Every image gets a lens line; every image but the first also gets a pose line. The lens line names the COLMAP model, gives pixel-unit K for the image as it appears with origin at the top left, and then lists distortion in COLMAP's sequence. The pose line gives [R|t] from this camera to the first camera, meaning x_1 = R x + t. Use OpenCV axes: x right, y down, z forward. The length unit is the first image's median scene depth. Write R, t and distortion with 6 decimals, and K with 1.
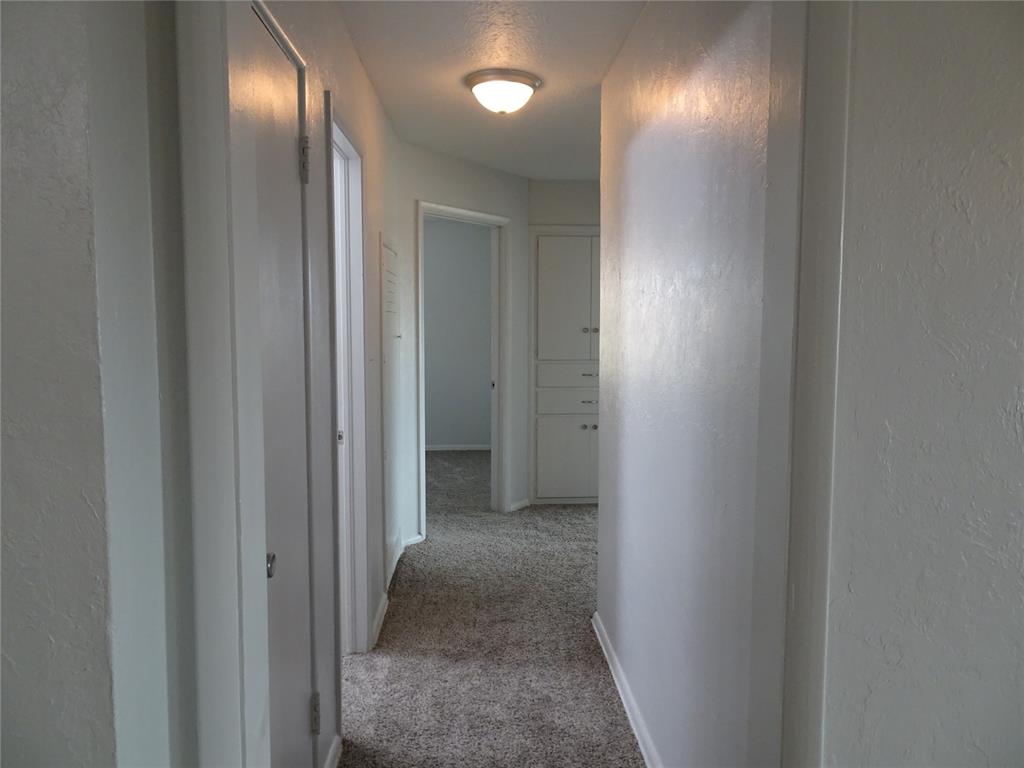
lens RADIAL K [[723.5, 0, 512.1], [0, 723.5, 385.8], [0, 0, 1]] dist [0.000144, 0.000052]
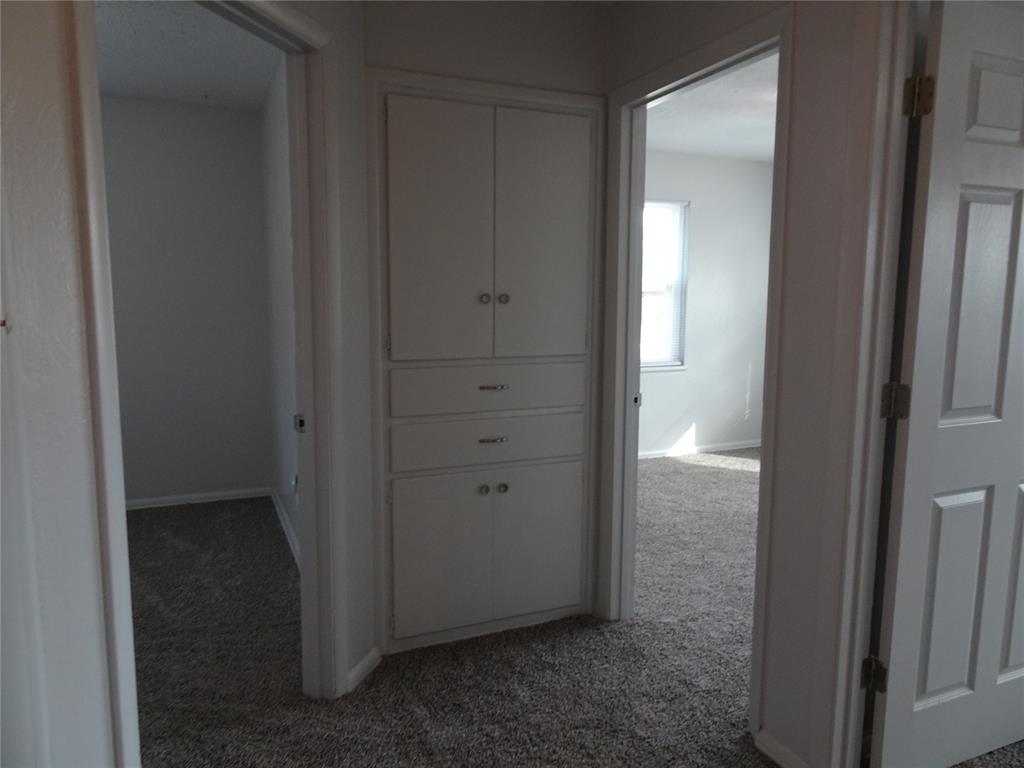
lens RADIAL K [[723.5, 0, 512.5], [0, 723.5, 378.3], [0, 0, 1]] dist [0.000144, 0.000052]
pose [[0.926802, -0.041370, 0.373264, -0.067926], [0.017348, 0.997569, 0.067491, -0.055158], [-0.375149, -0.056075, 0.925267, 0.528191]]
